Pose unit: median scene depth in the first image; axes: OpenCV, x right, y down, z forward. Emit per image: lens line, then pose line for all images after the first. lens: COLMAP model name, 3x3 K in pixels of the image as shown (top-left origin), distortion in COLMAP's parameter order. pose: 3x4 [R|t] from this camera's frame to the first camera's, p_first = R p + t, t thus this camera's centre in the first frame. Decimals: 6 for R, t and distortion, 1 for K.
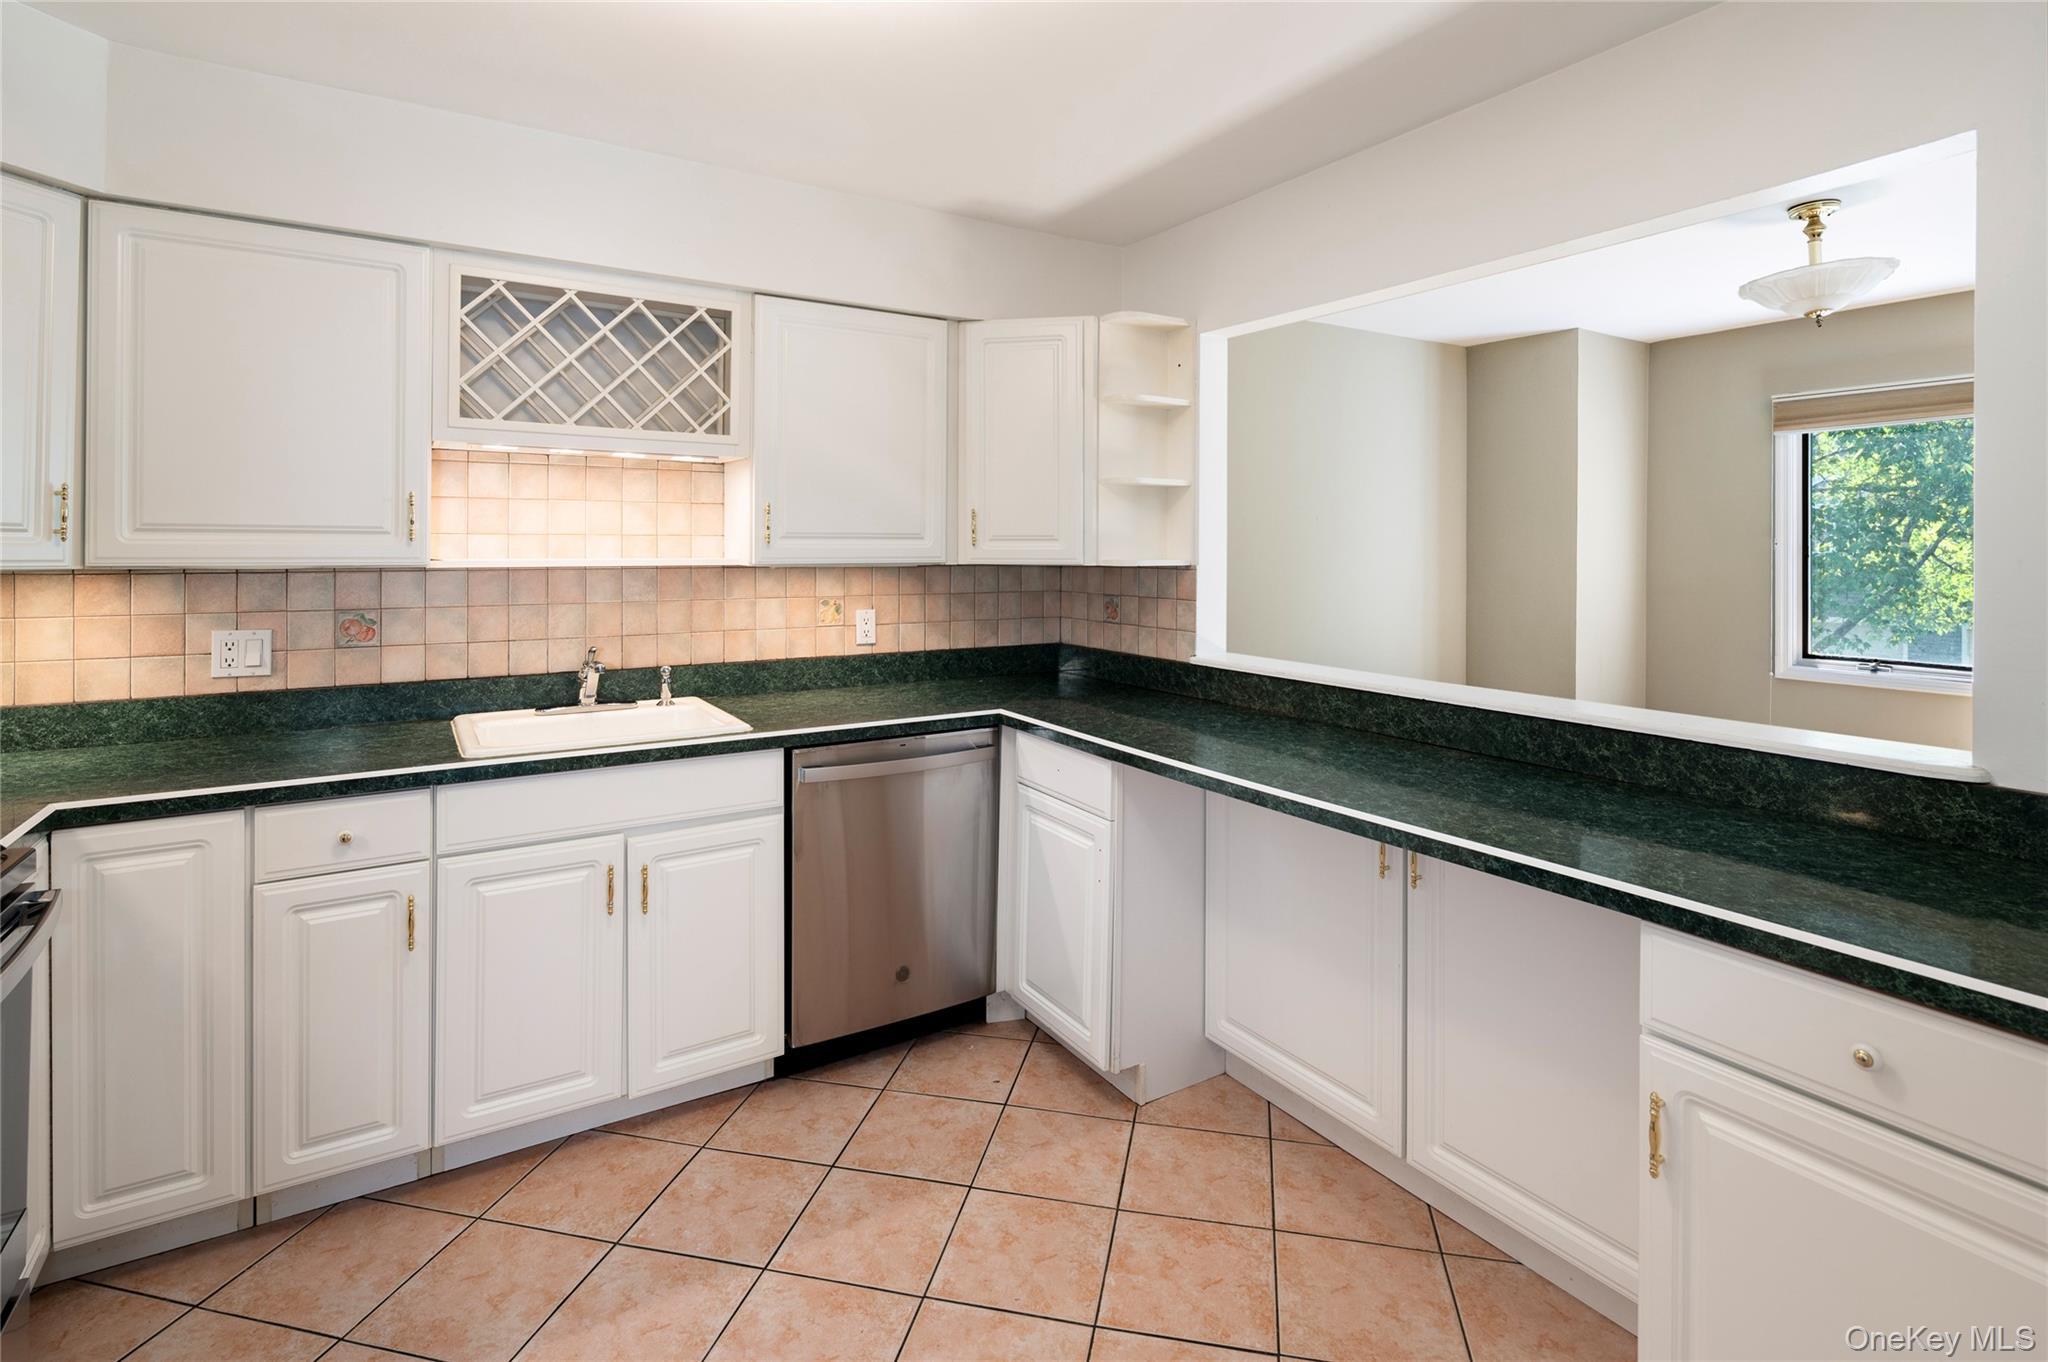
lens RADIAL K [[991.0, 0, 1031.5], [0, 991.0, 543.7], [0, 0, 1]] dist [0.004498, -0.005812]
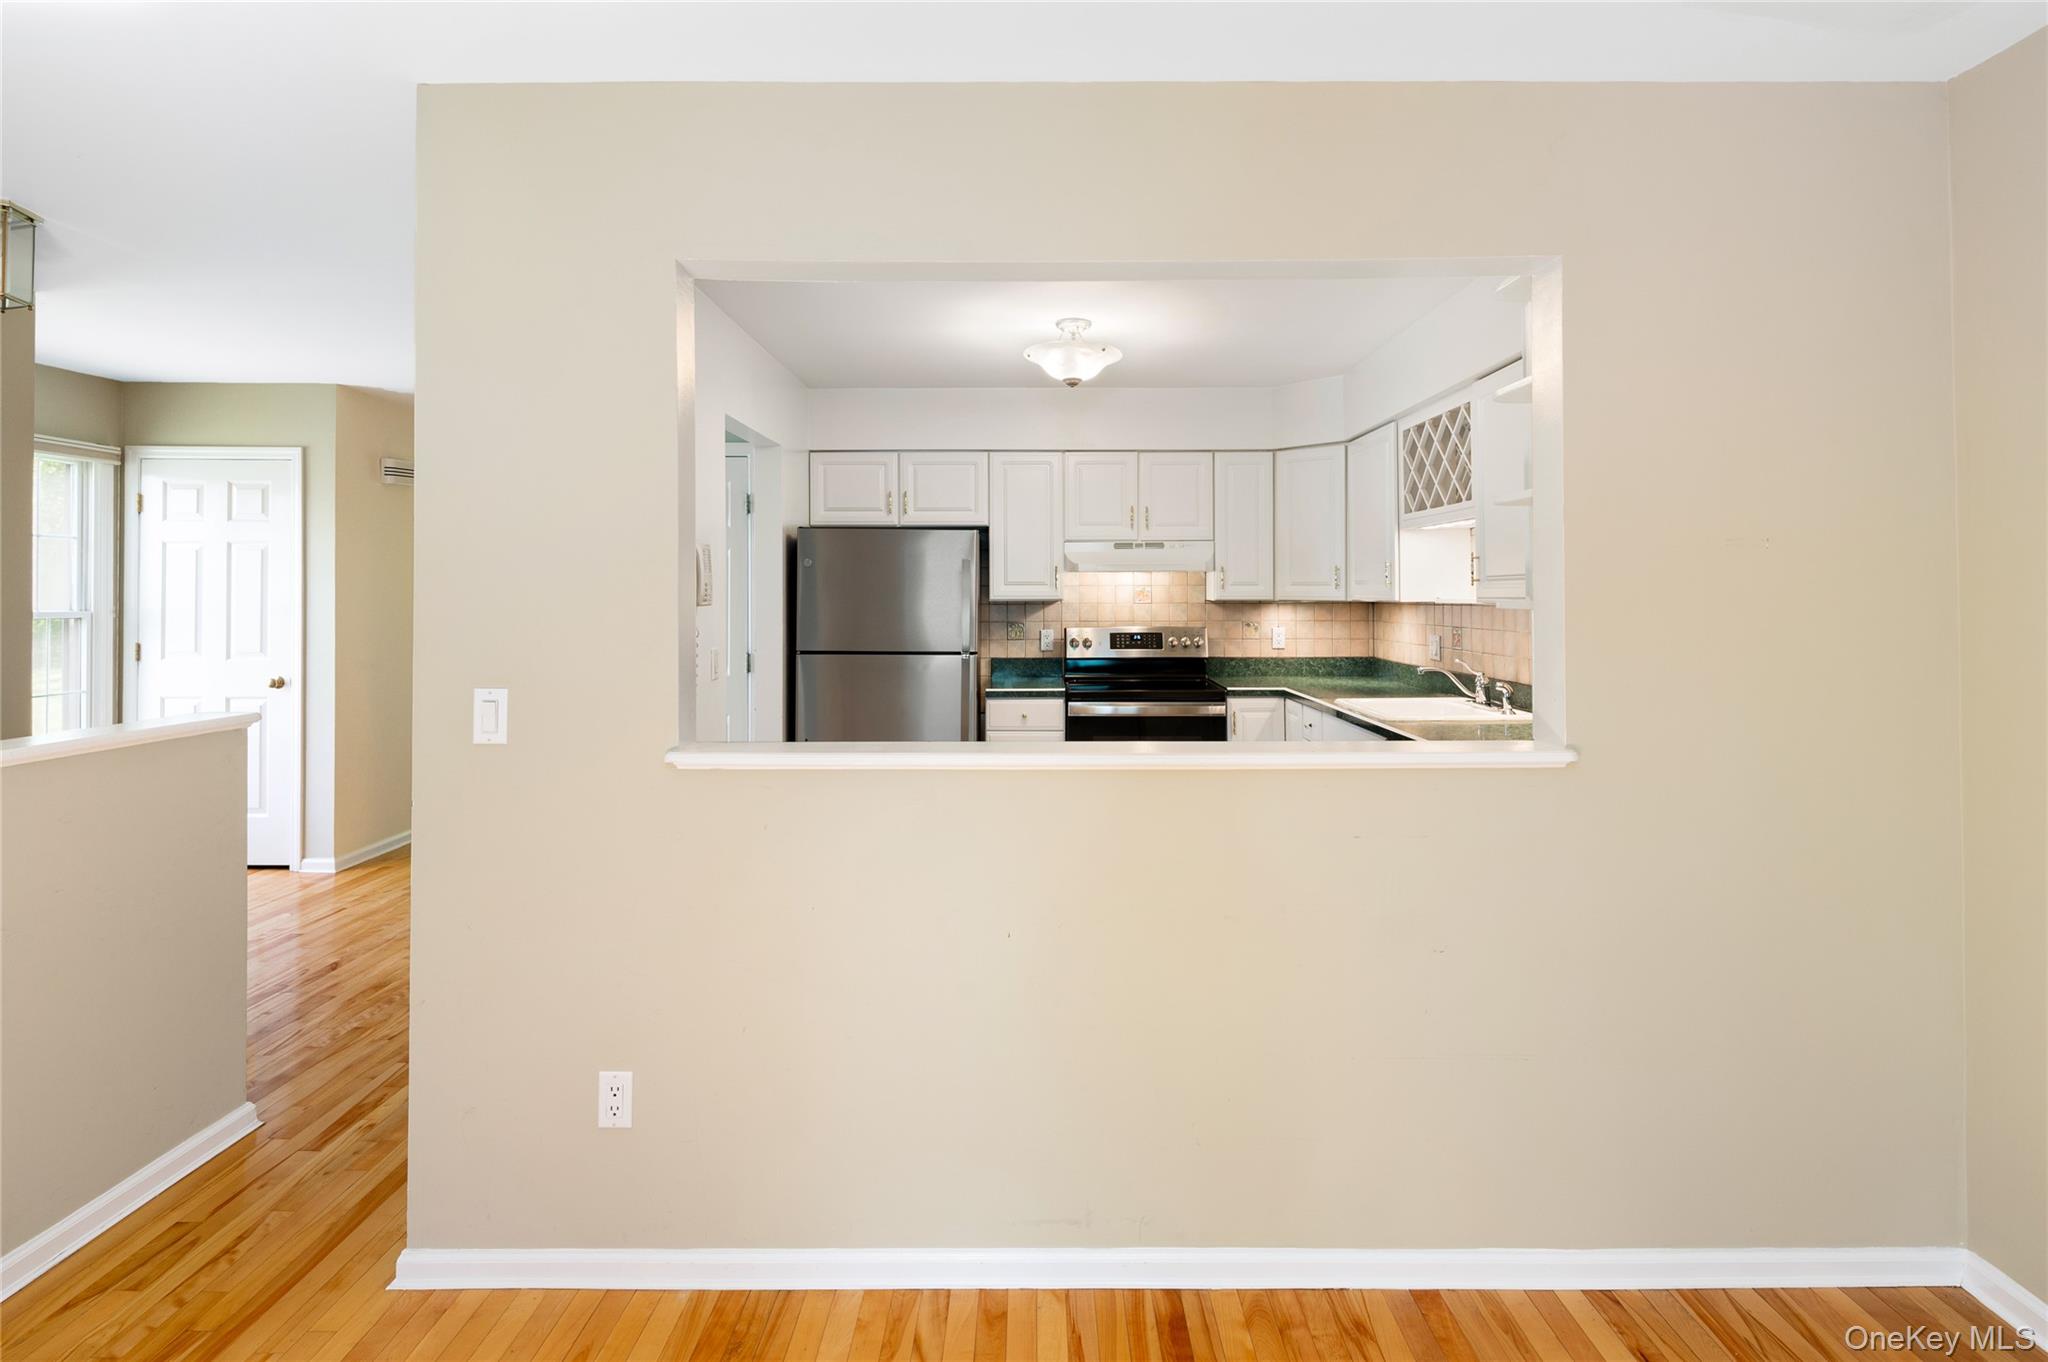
lens RADIAL K [[998.6, 0, 1038.2], [0, 998.6, 576.4], [0, 0, 1]] dist [-0.000138, -0.001515]
pose [[-0.537909, -0.018445, -0.842801, 1.085706], [0.002531, 0.999721, -0.023495, 0.016514], [0.842999, -0.014771, -0.537712, 1.250058]]
